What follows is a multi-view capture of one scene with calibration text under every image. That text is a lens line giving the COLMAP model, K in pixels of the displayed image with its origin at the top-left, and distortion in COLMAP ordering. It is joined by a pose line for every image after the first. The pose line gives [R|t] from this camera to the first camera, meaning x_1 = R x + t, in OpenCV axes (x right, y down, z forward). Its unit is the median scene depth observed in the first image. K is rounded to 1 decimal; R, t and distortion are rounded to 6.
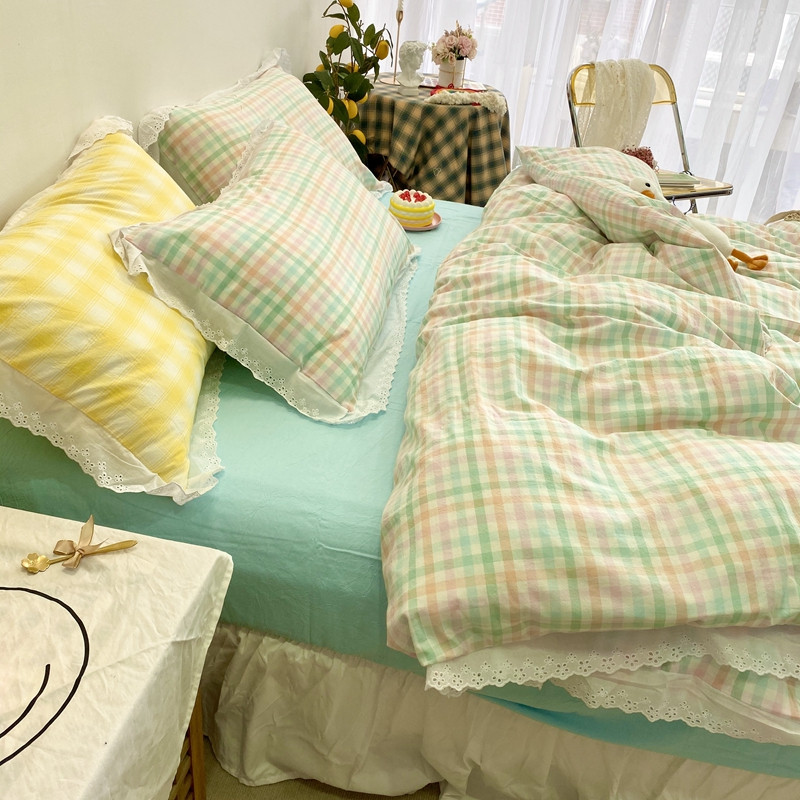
lens RADIAL K [[807.4, 0, 401.6], [0, 807.4, 398.5], [0, 0, 1]] dist [0.119839, -0.291289]
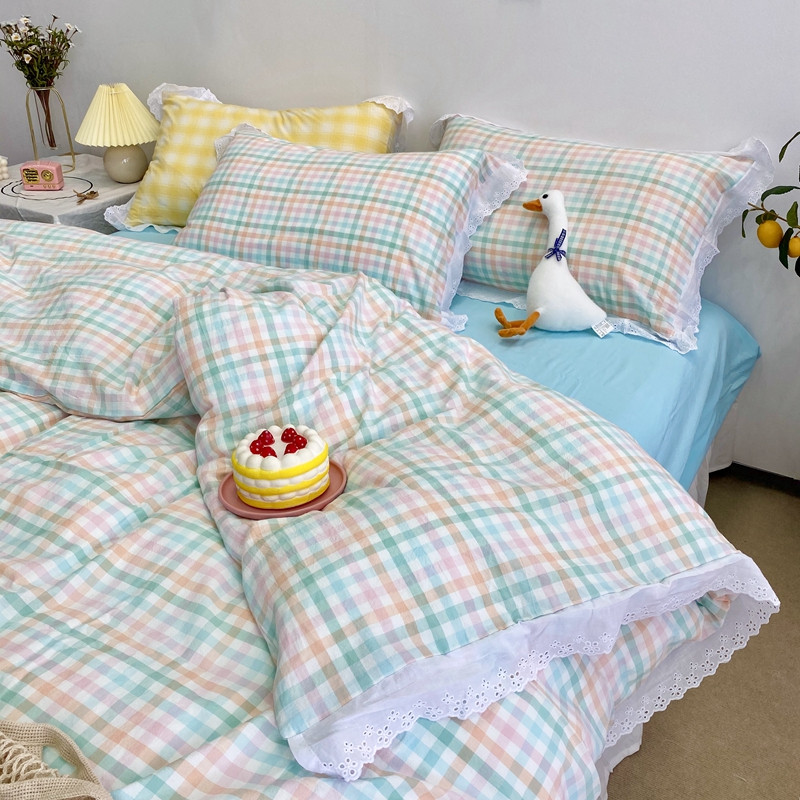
lens RADIAL K [[807.4, 0, 401.6], [0, 807.4, 398.5], [0, 0, 1]] dist [0.119839, -0.291289]
pose [[-0.303611, 0.385585, -0.871289, 1.145810], [-0.543764, 0.680789, 0.490761, -0.761696], [0.782394, 0.622776, 0.002972, 1.485713]]
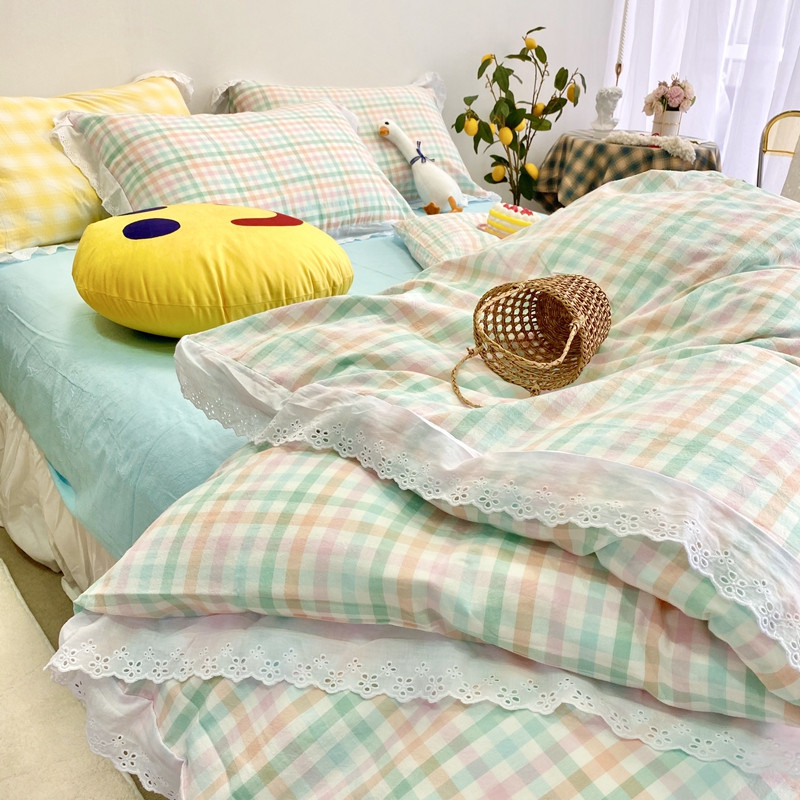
lens RADIAL K [[813.0, 0, 401.5], [0, 813.0, 398.4], [0, 0, 1]] dist [0.088349, -0.201269]
pose [[0.783029, 0.207370, -0.586399, 0.983799], [-0.312114, 0.946494, -0.082061, 0.190902], [0.538006, 0.247279, 0.805855, 0.263368]]
